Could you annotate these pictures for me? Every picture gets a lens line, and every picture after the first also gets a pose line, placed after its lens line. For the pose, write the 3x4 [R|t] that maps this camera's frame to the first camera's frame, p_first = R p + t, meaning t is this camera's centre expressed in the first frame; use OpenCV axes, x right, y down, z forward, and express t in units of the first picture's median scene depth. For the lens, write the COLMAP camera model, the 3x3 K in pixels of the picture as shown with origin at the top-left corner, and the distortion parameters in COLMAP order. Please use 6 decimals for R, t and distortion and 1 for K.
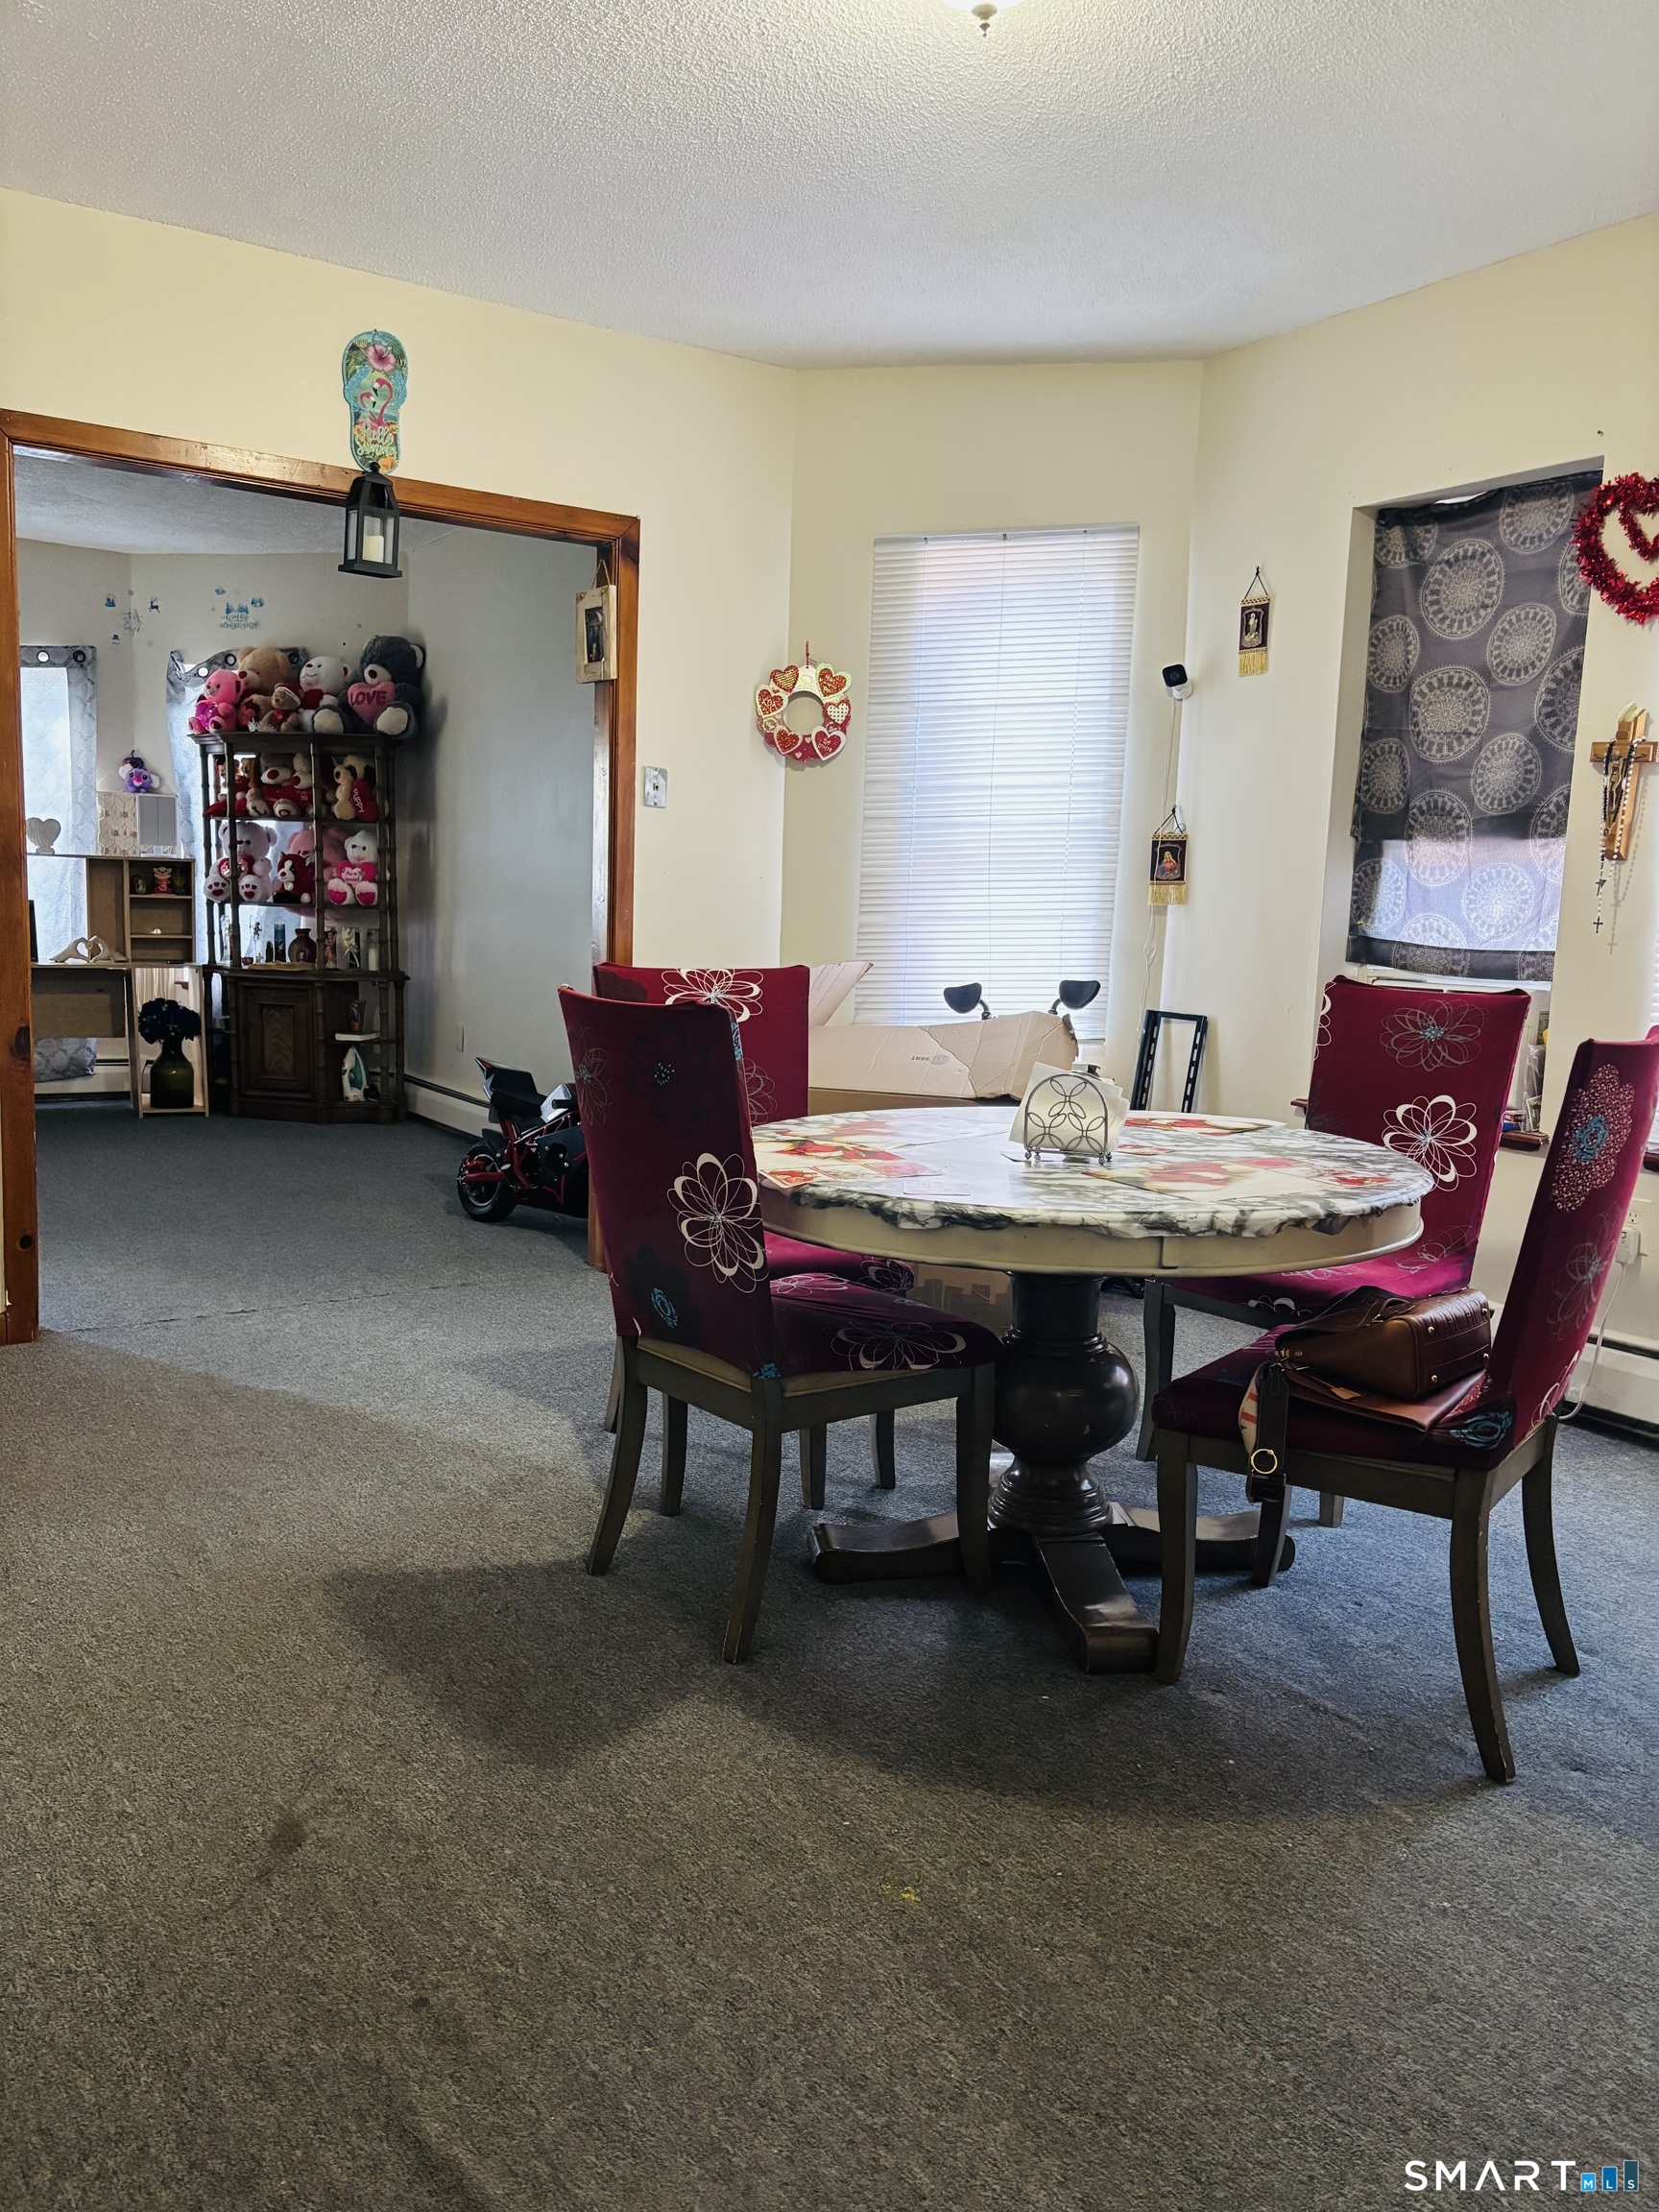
lens RADIAL K [[1658.5, 0, 829.5], [0, 1658.5, 1106.0], [0, 0, 1]] dist [0.129505, -0.159207]
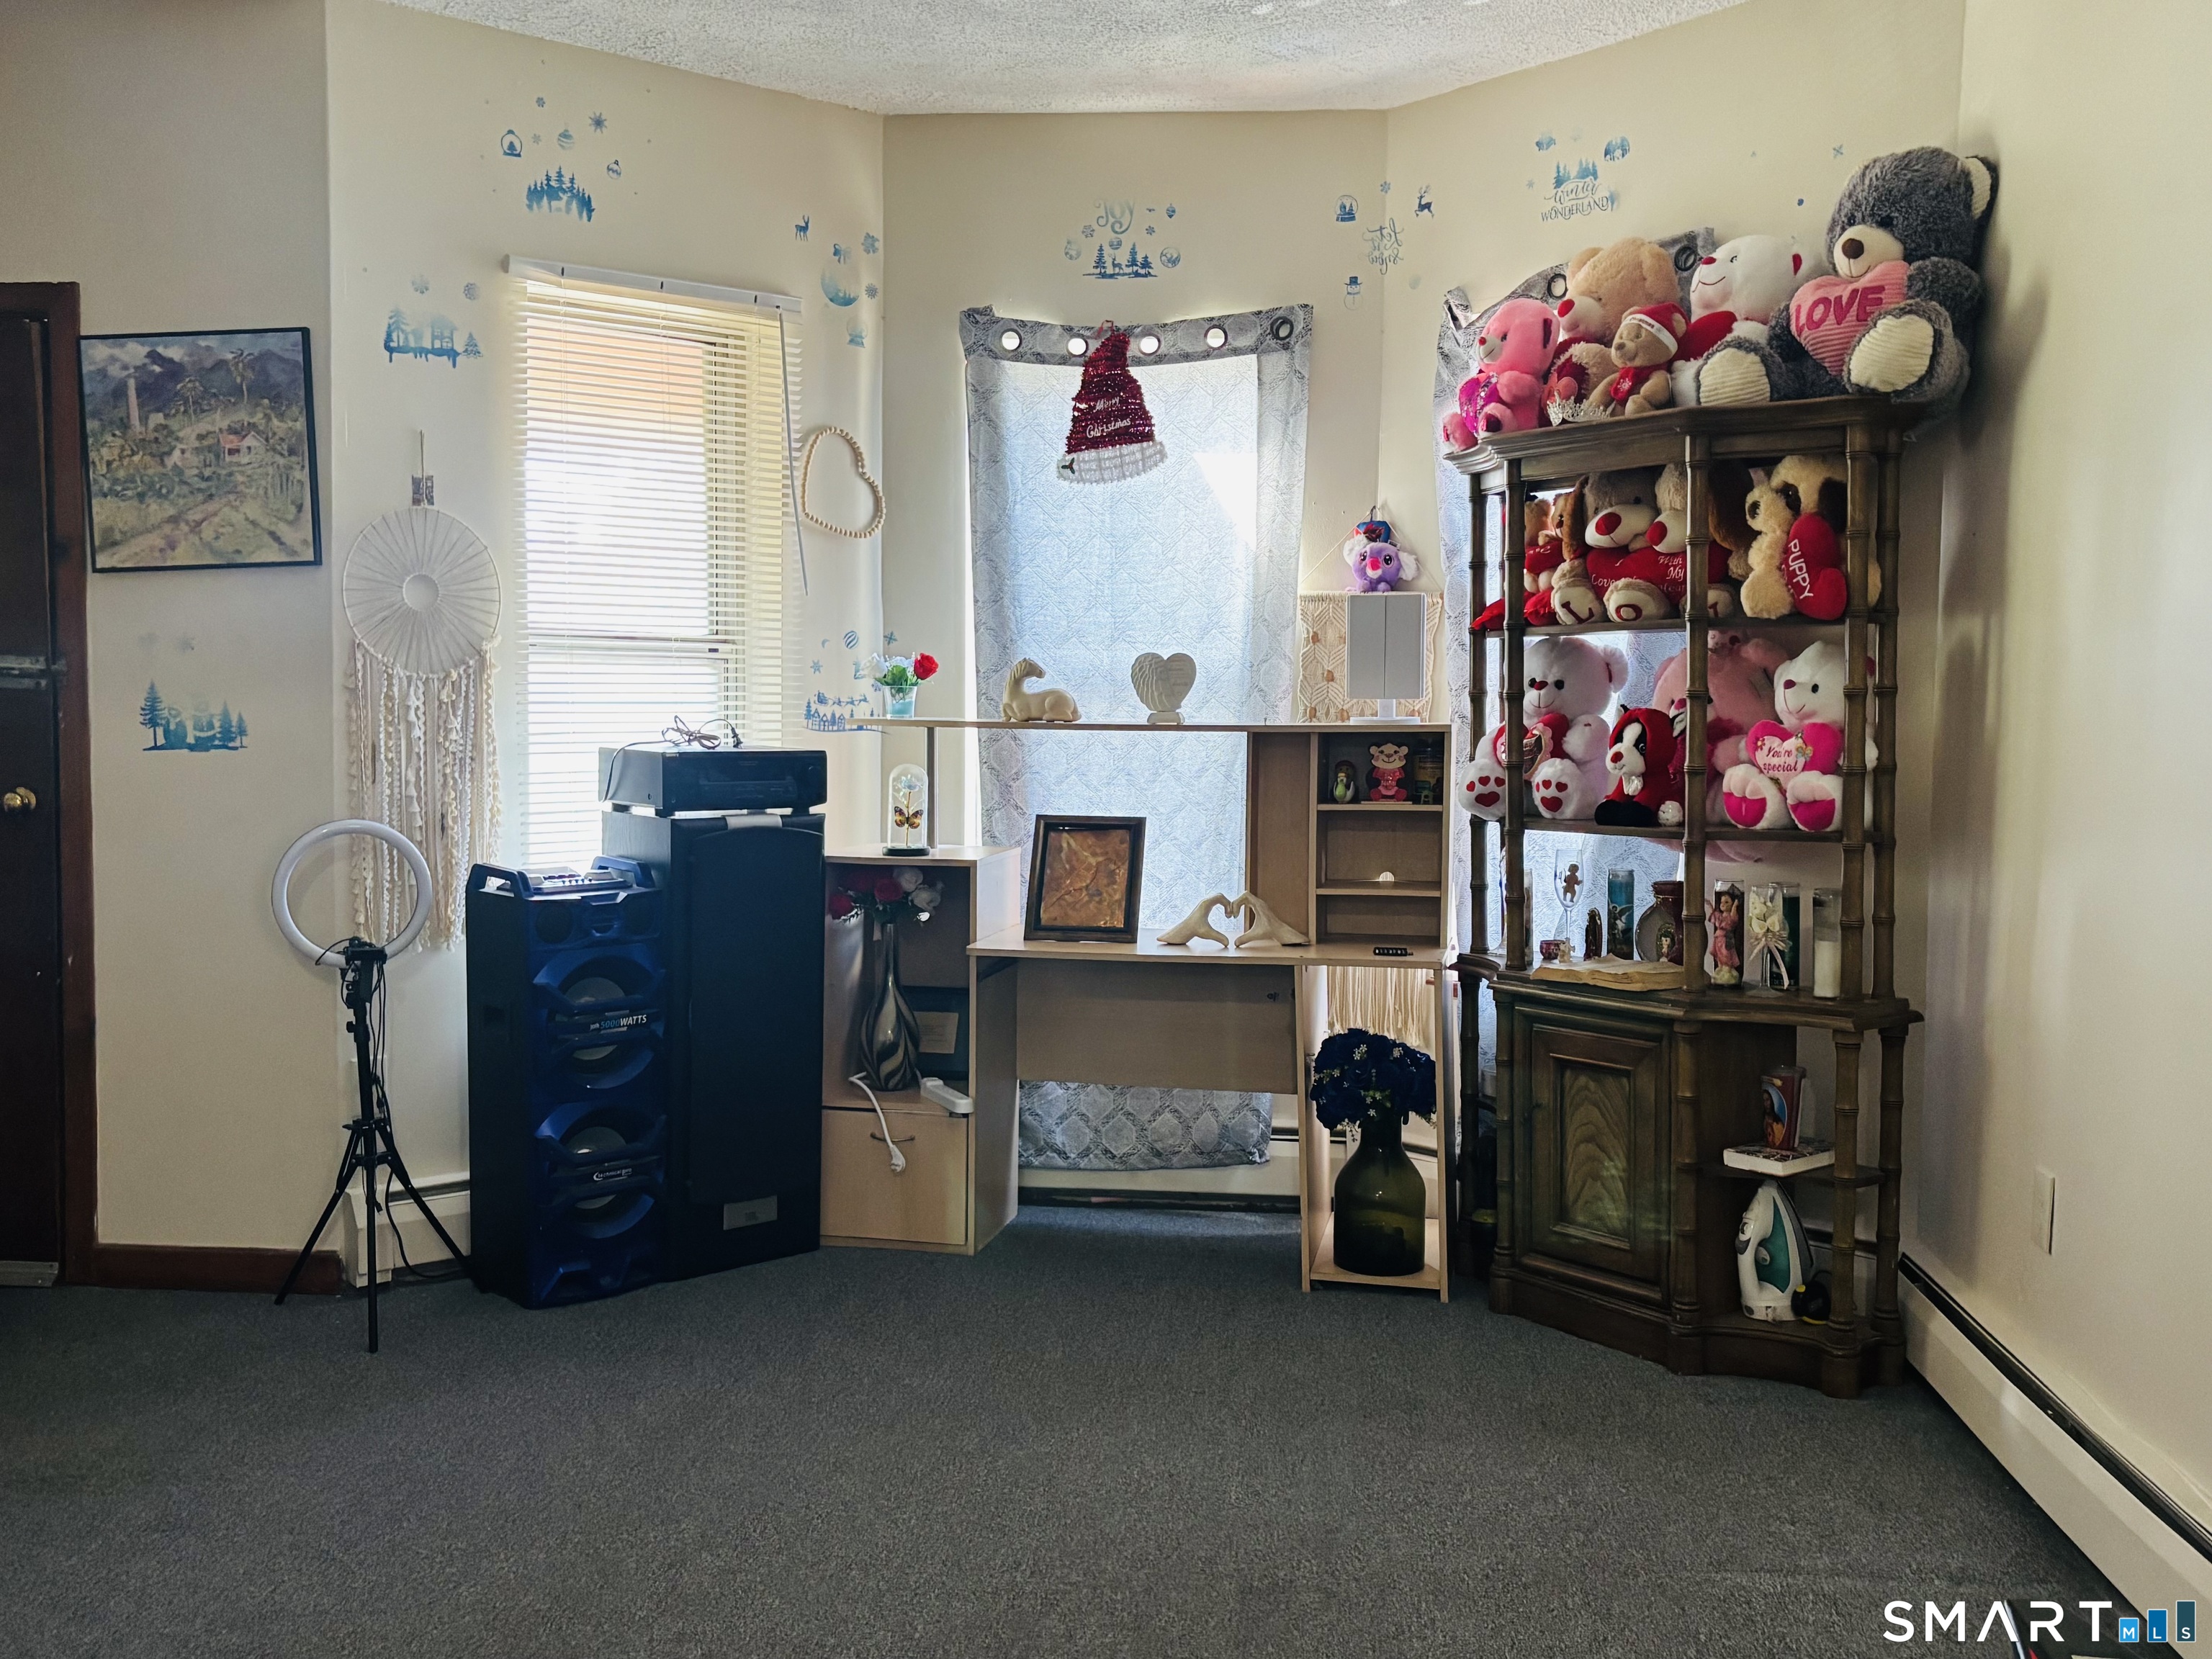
lens RADIAL K [[2086.9, 0, 1106.0], [0, 2086.9, 829.5], [0, 0, 1]] dist [0.080365, -0.229447]
pose [[0.780511, 0.012824, -0.625011, -0.097756], [-0.063119, 0.996297, -0.058381, -0.080642], [0.621947, 0.085017, 0.778430, 0.511551]]
